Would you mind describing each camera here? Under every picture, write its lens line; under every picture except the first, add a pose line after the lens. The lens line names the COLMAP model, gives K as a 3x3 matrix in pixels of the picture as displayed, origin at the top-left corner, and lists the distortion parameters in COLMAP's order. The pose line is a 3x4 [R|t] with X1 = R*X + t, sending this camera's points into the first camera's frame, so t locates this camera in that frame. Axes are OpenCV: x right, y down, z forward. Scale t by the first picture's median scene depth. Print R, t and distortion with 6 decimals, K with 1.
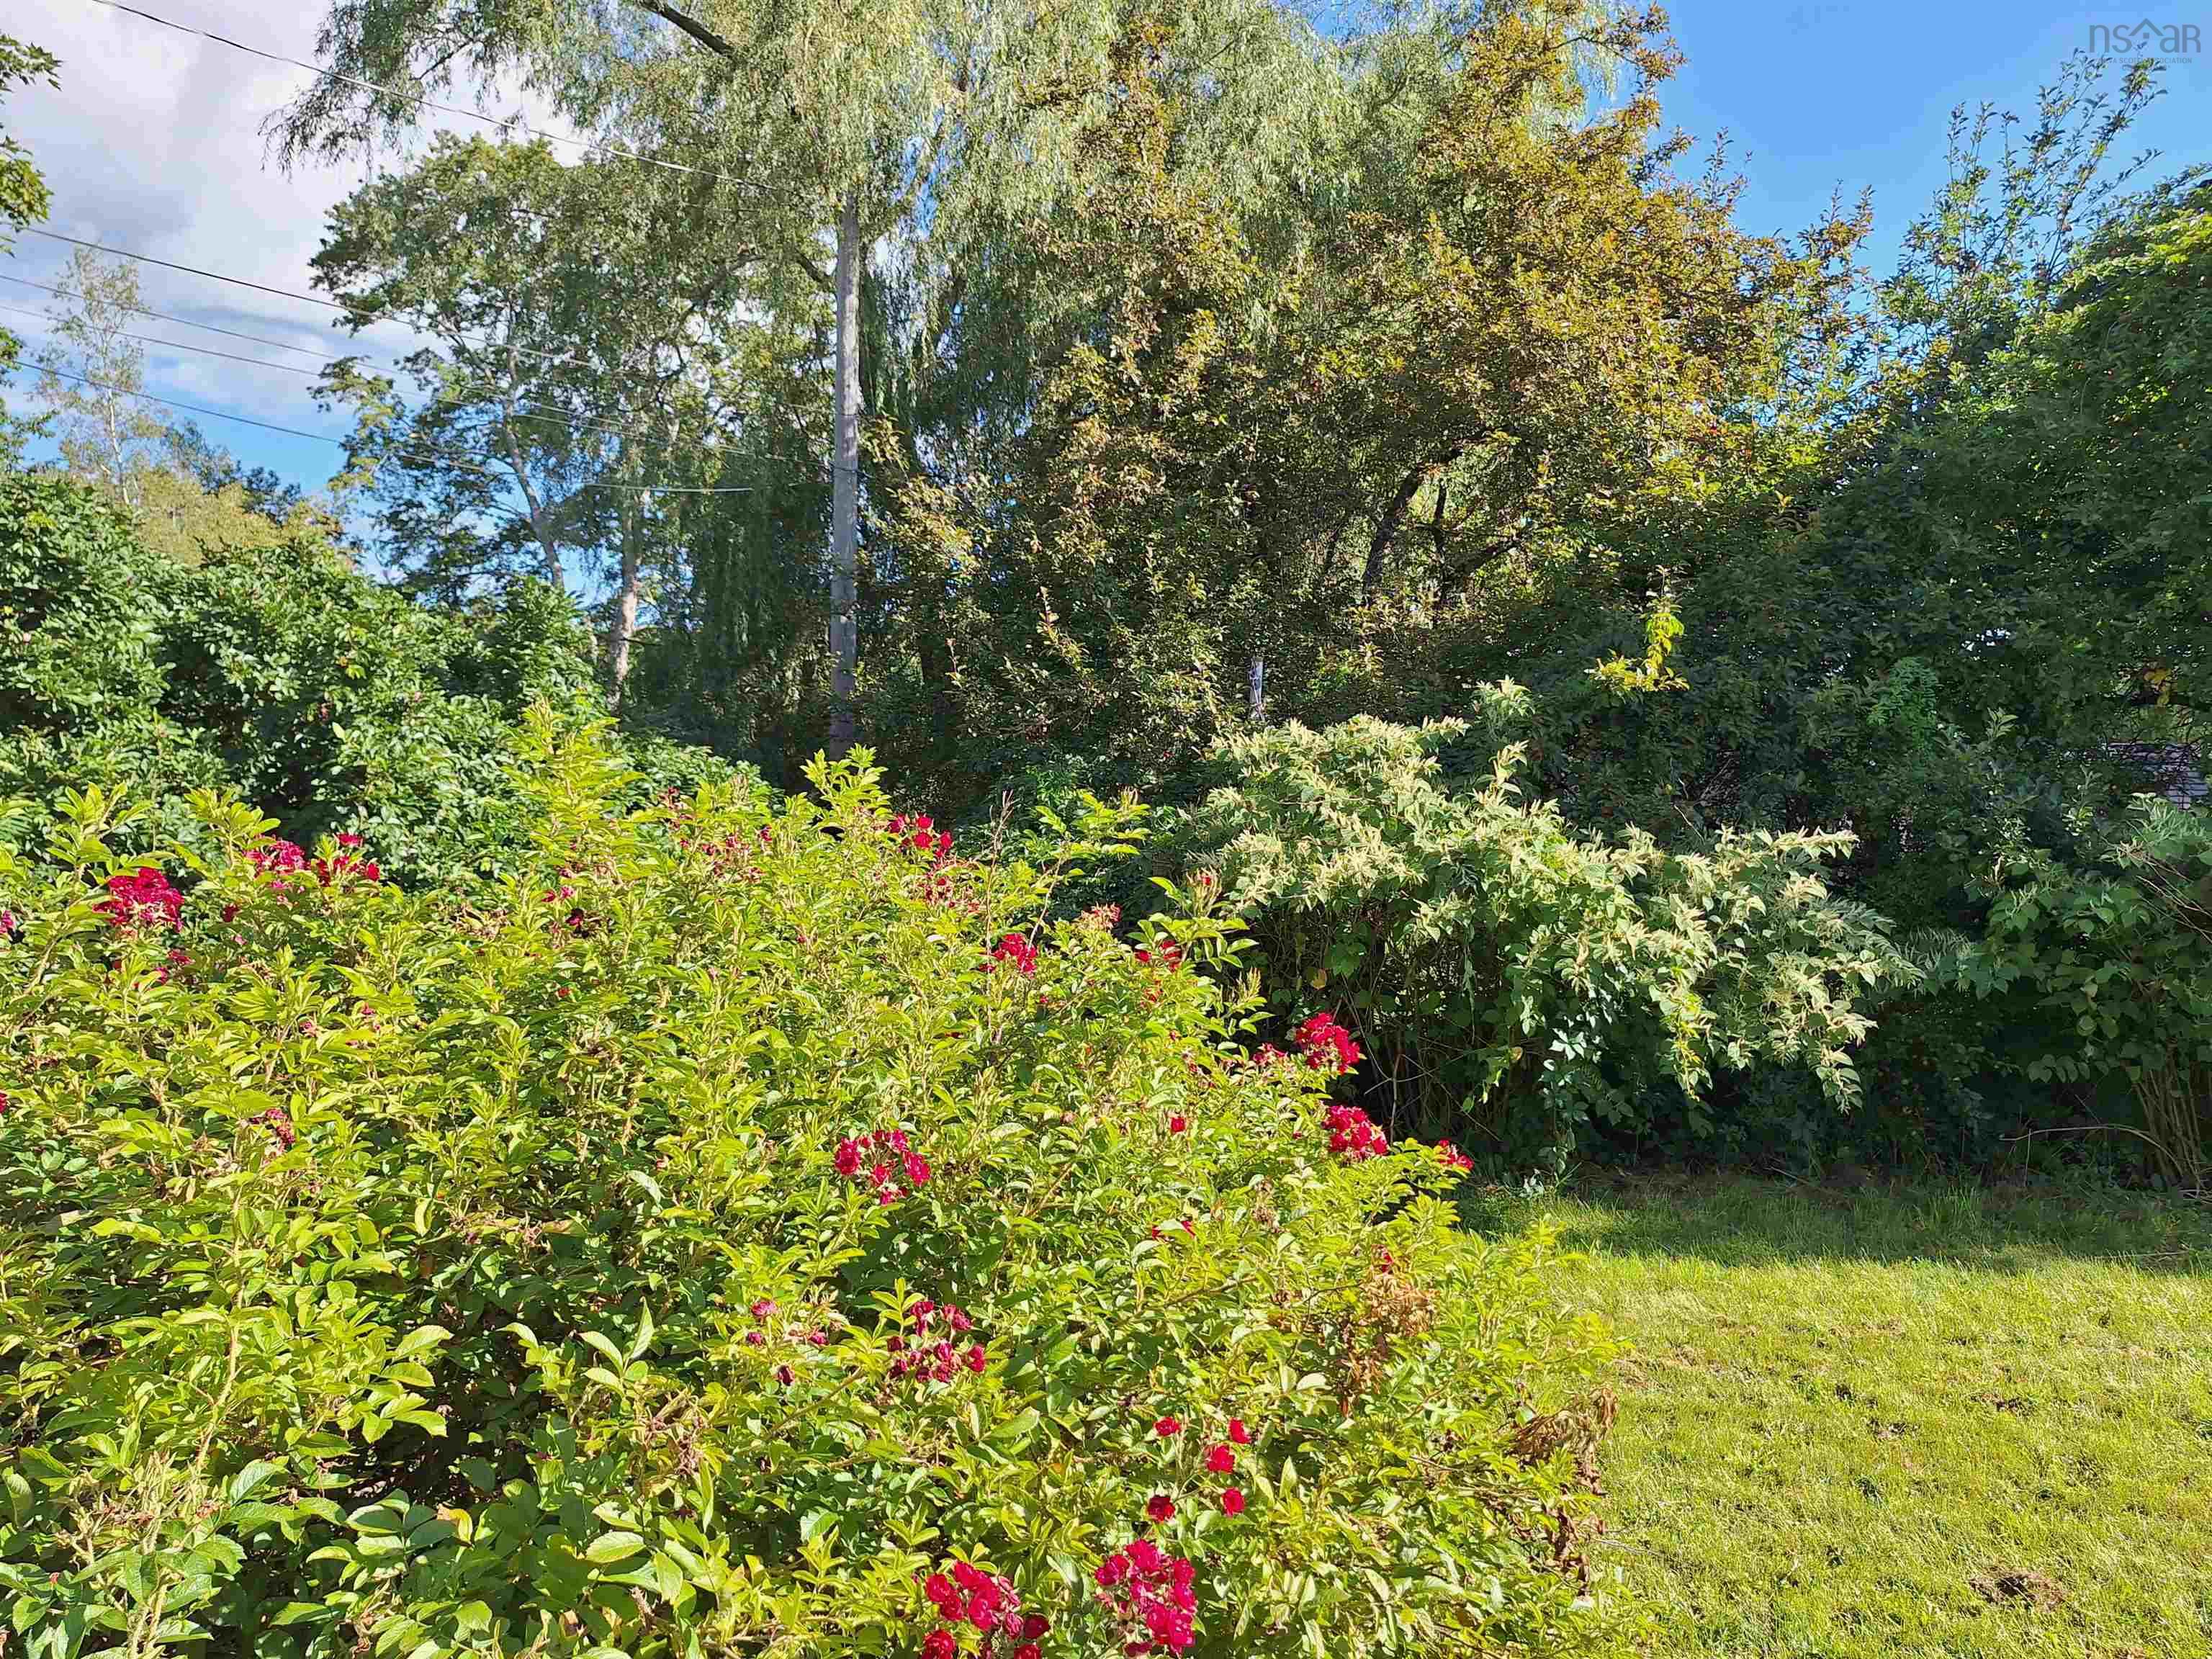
lens RADIAL K [[1542.2, 0, 1116.8], [0, 1542.2, 858.1], [0, 0, 1]] dist [0.087927, -0.105467]
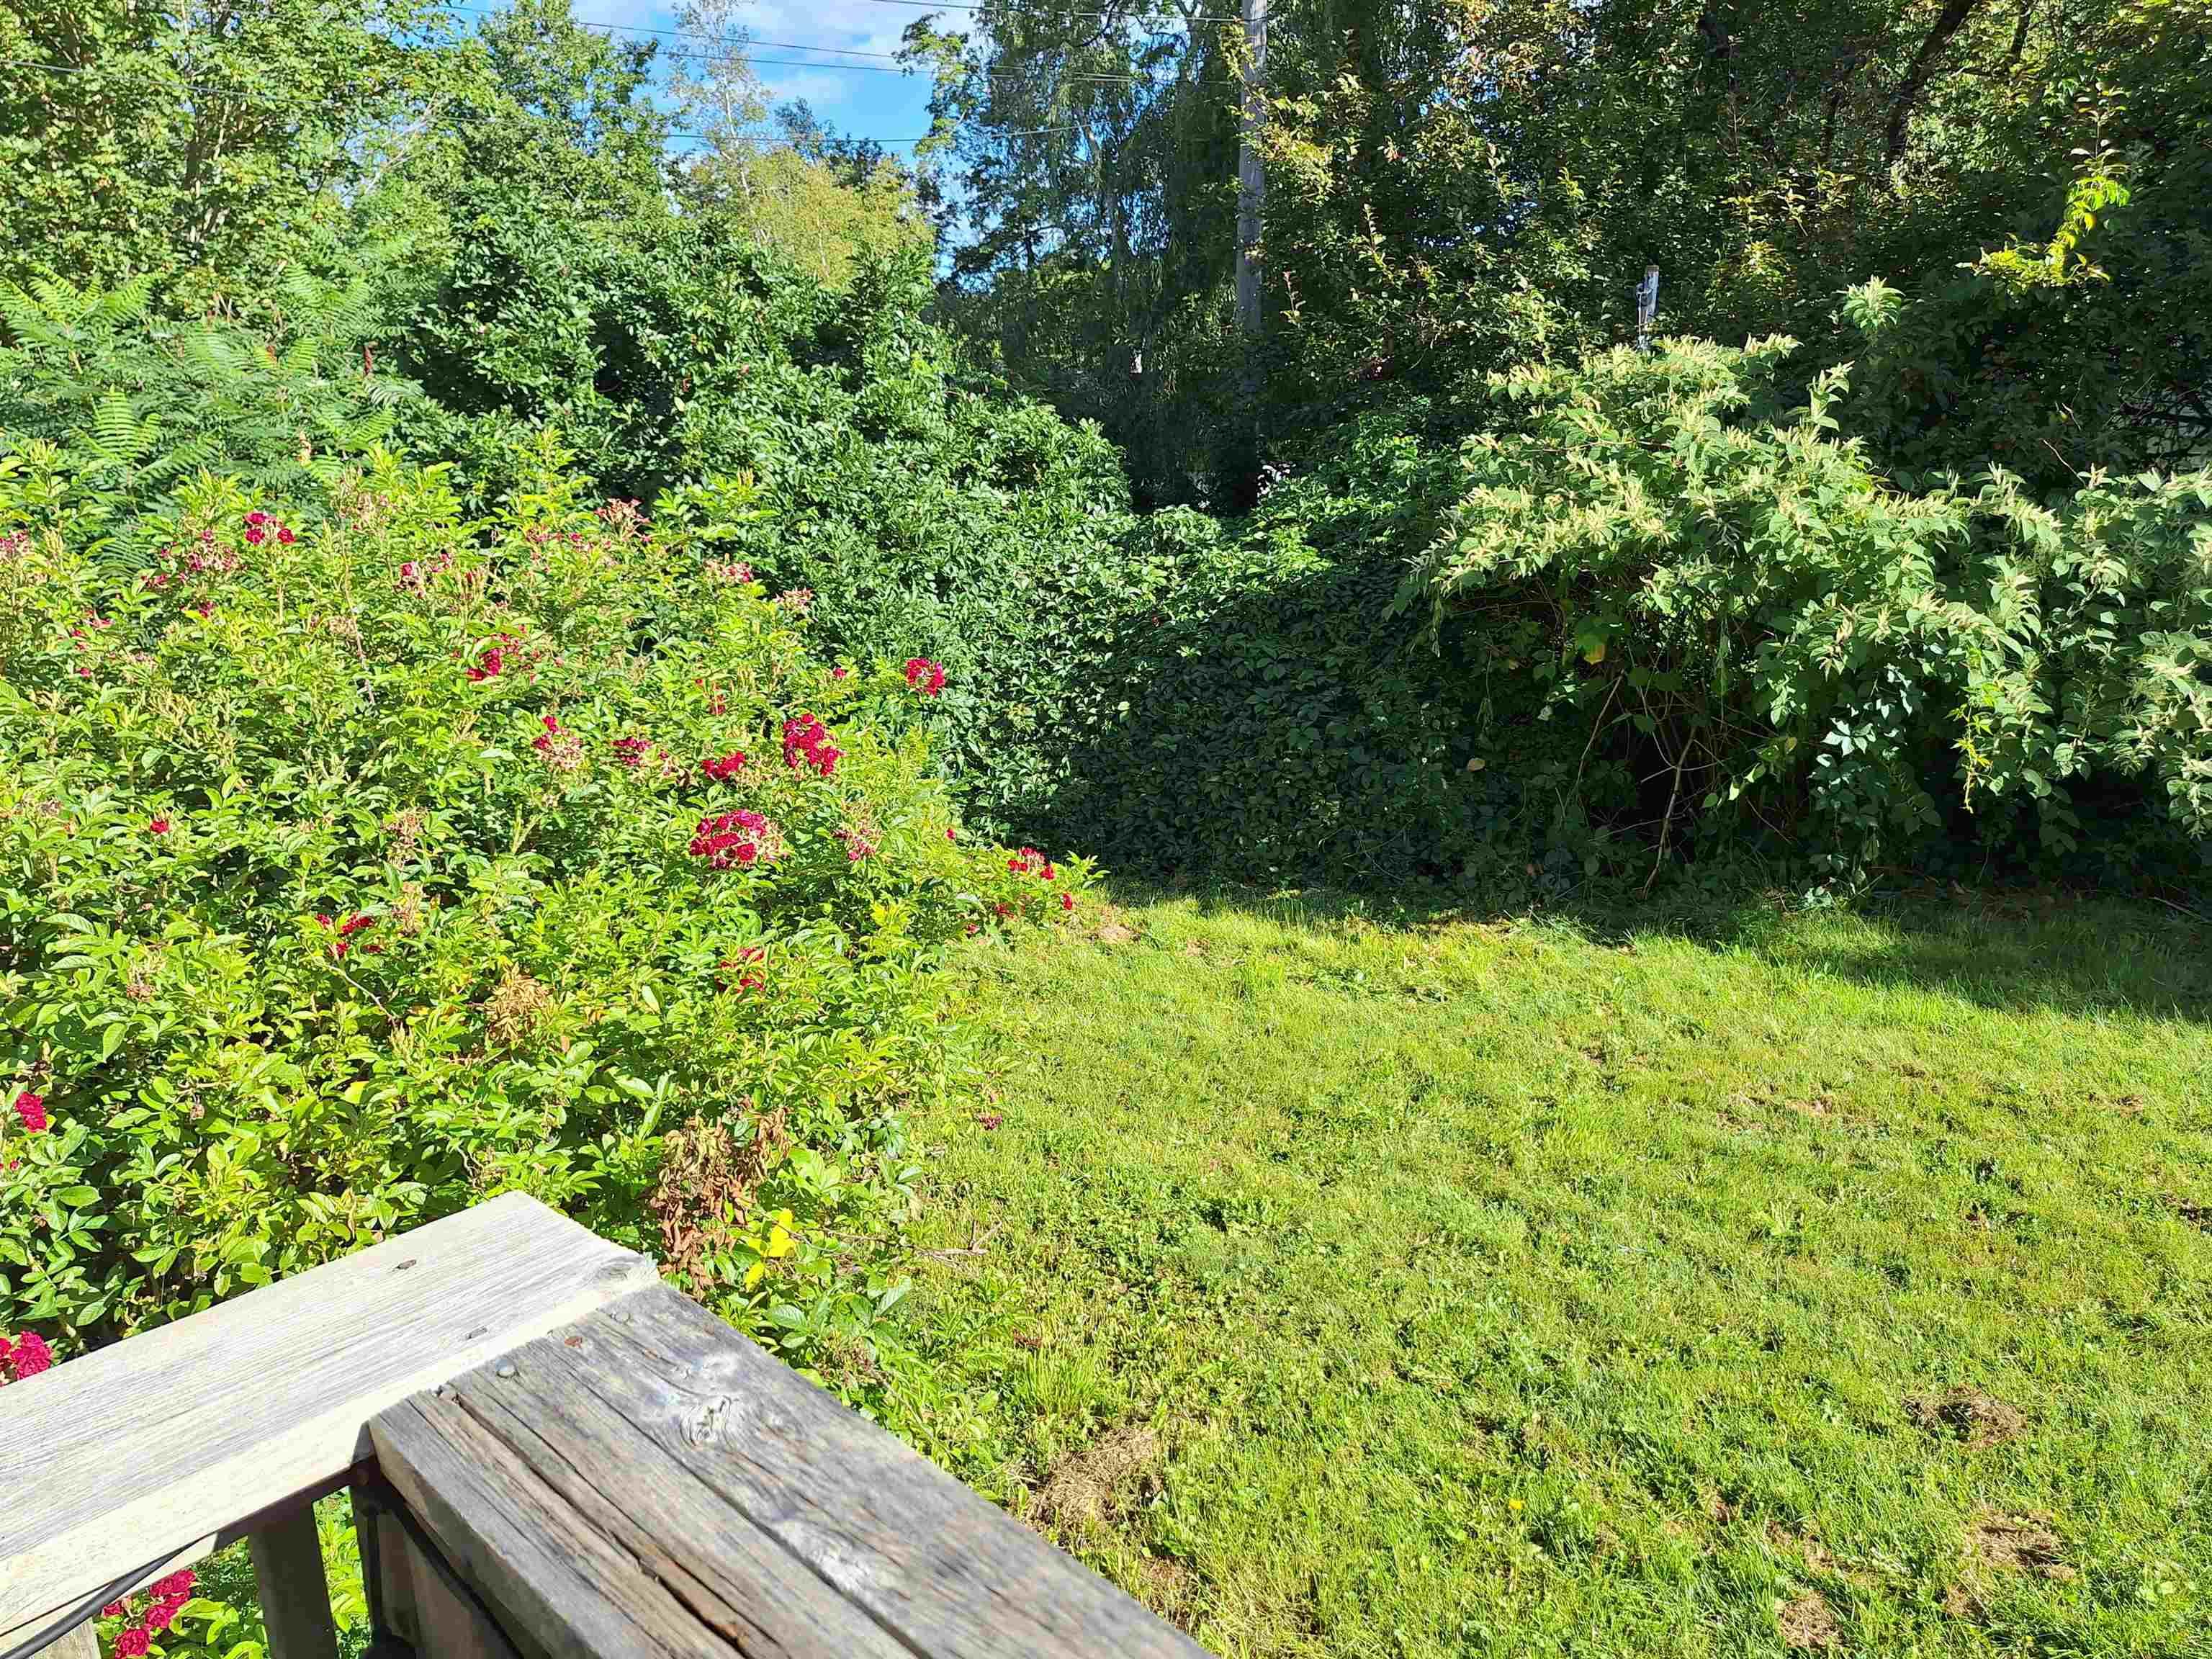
lens RADIAL K [[1536.2, 0, 1106.0], [0, 1536.2, 829.5], [0, 0, 1]] dist [0.082682, -0.108316]
pose [[0.918563, 0.070302, -0.388972, 0.225601], [0.011706, 0.978786, 0.204548, -0.007230], [0.395101, -0.192444, 0.898254, 0.067390]]
